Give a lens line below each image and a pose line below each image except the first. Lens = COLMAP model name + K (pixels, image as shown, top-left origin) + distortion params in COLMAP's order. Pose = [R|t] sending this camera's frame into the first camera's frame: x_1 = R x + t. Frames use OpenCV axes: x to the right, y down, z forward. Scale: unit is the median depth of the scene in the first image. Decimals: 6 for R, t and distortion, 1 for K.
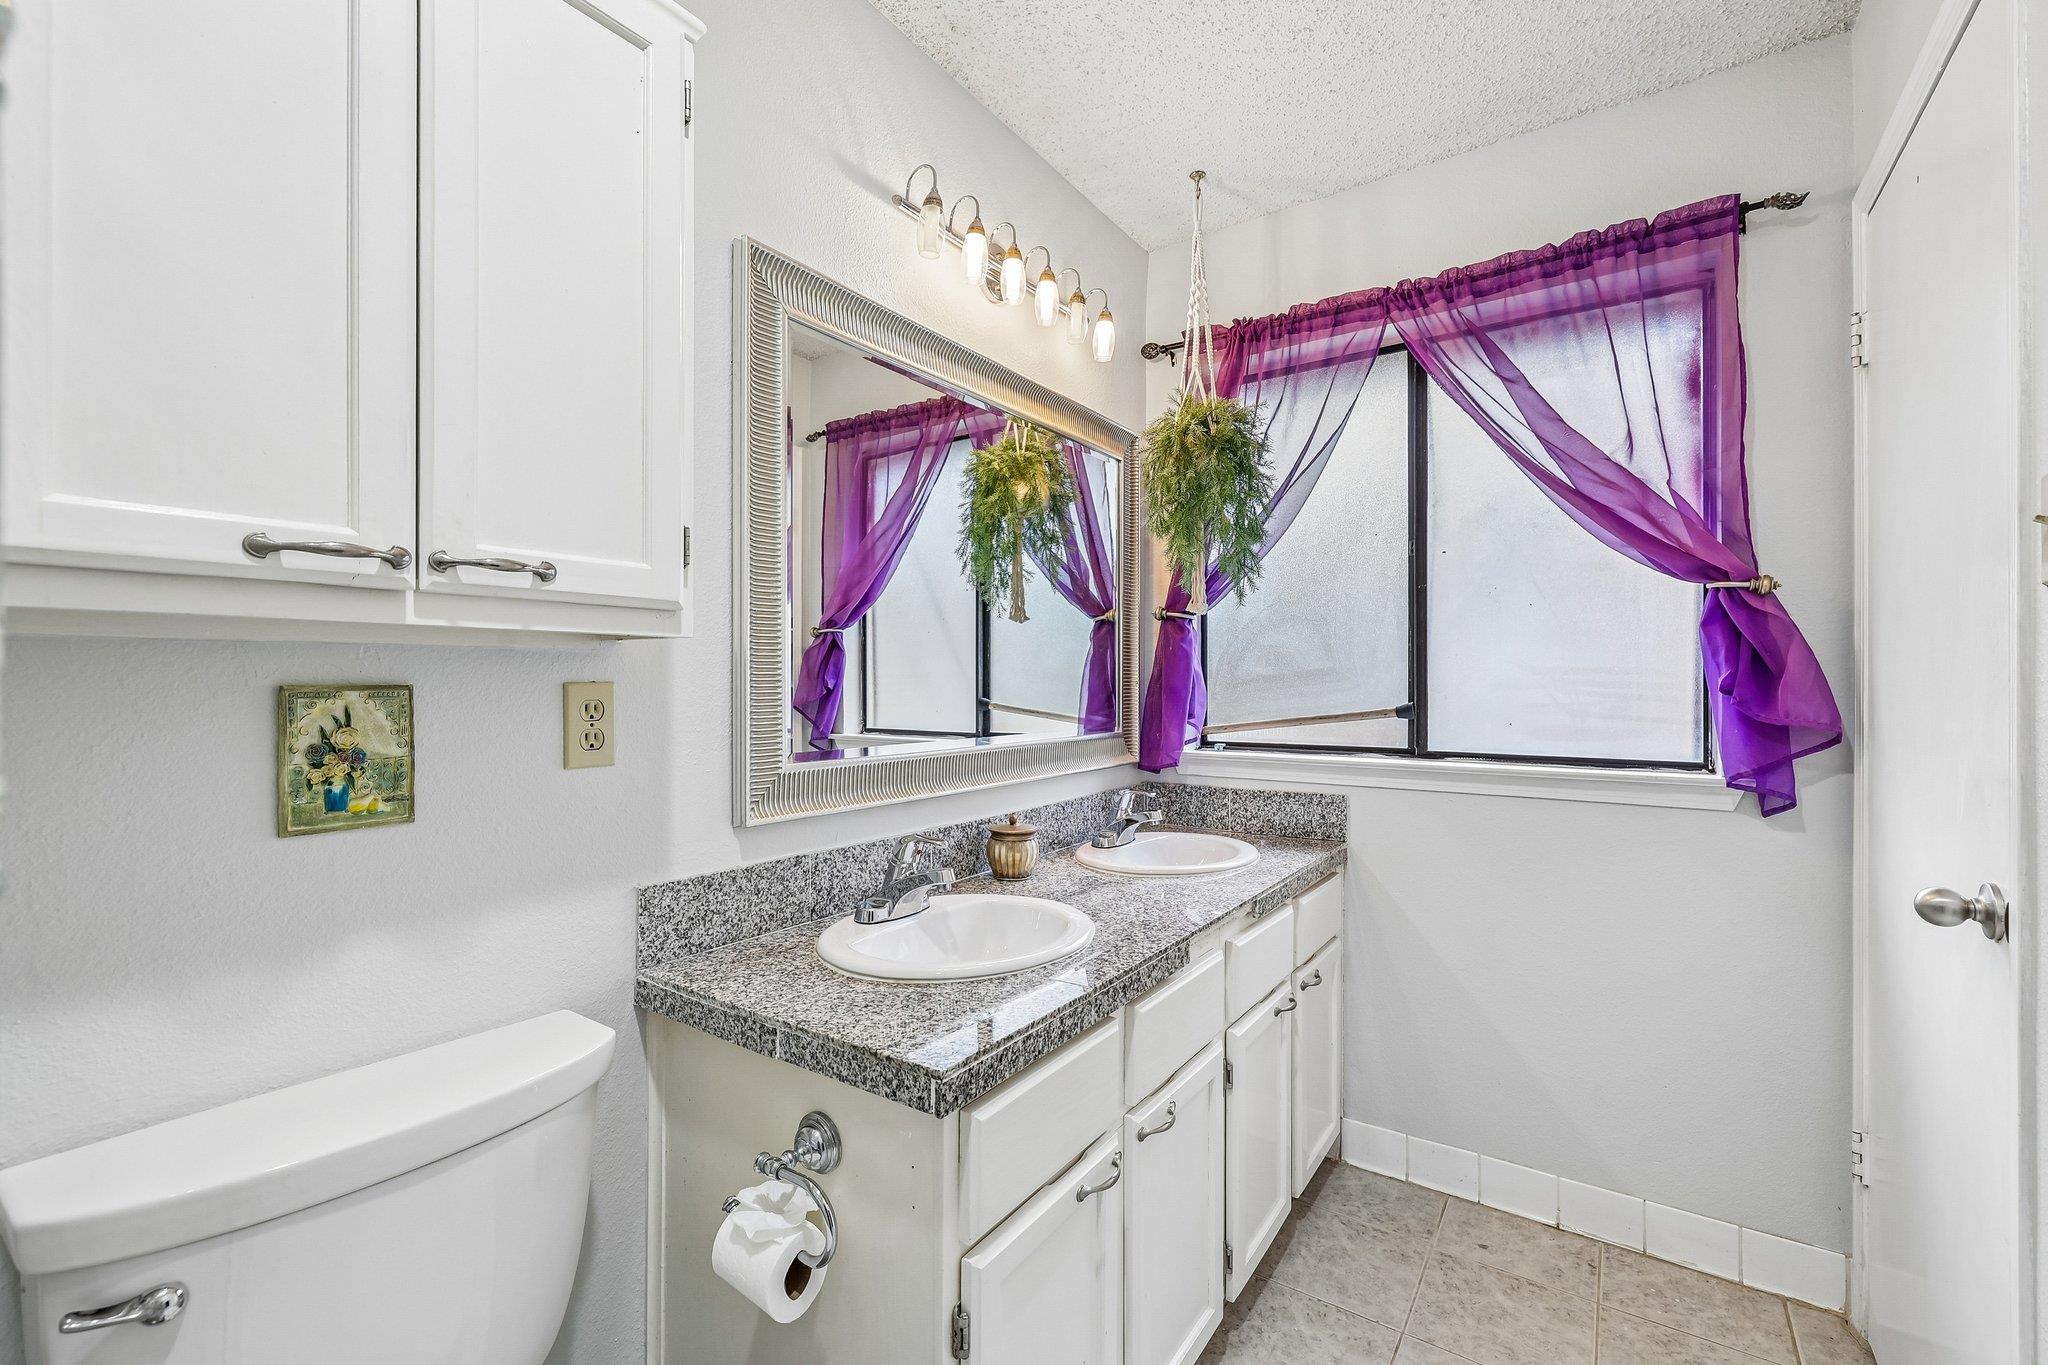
lens RADIAL K [[869.5, 0, 1036.7], [0, 869.5, 708.8], [0, 0, 1]] dist [-0.002260, 0.000893]
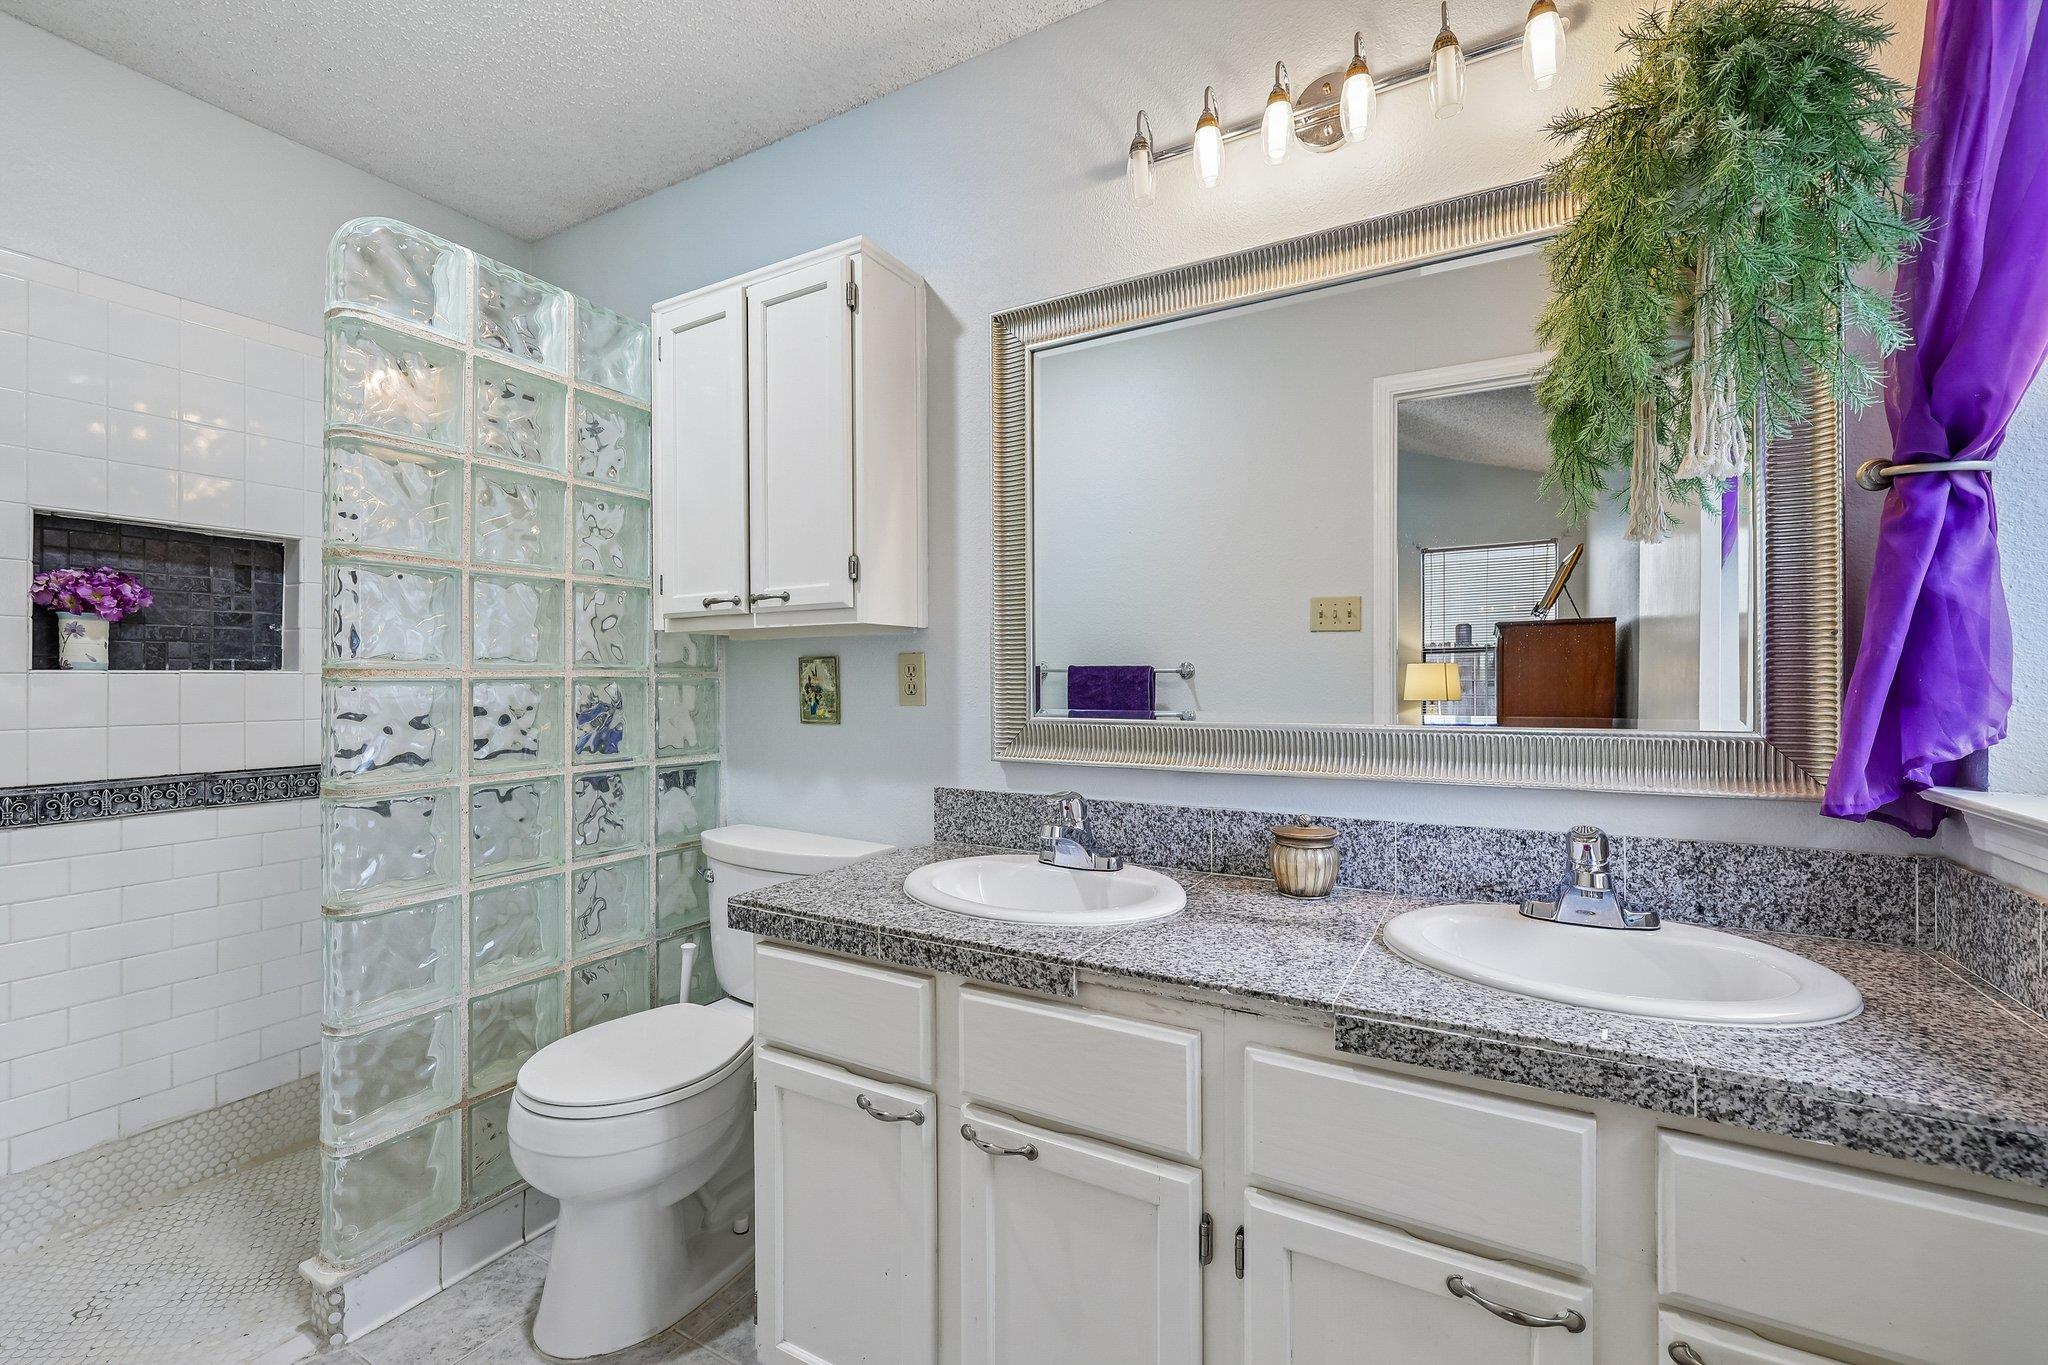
lens RADIAL K [[869.5, 0, 1036.7], [0, 869.5, 708.8], [0, 0, 1]] dist [-0.002260, 0.000893]
pose [[0.080226, 0.030691, -0.996304, 1.190250], [-0.026994, 0.999226, 0.028607, 0.021262], [0.996411, 0.024599, 0.080993, 1.153012]]
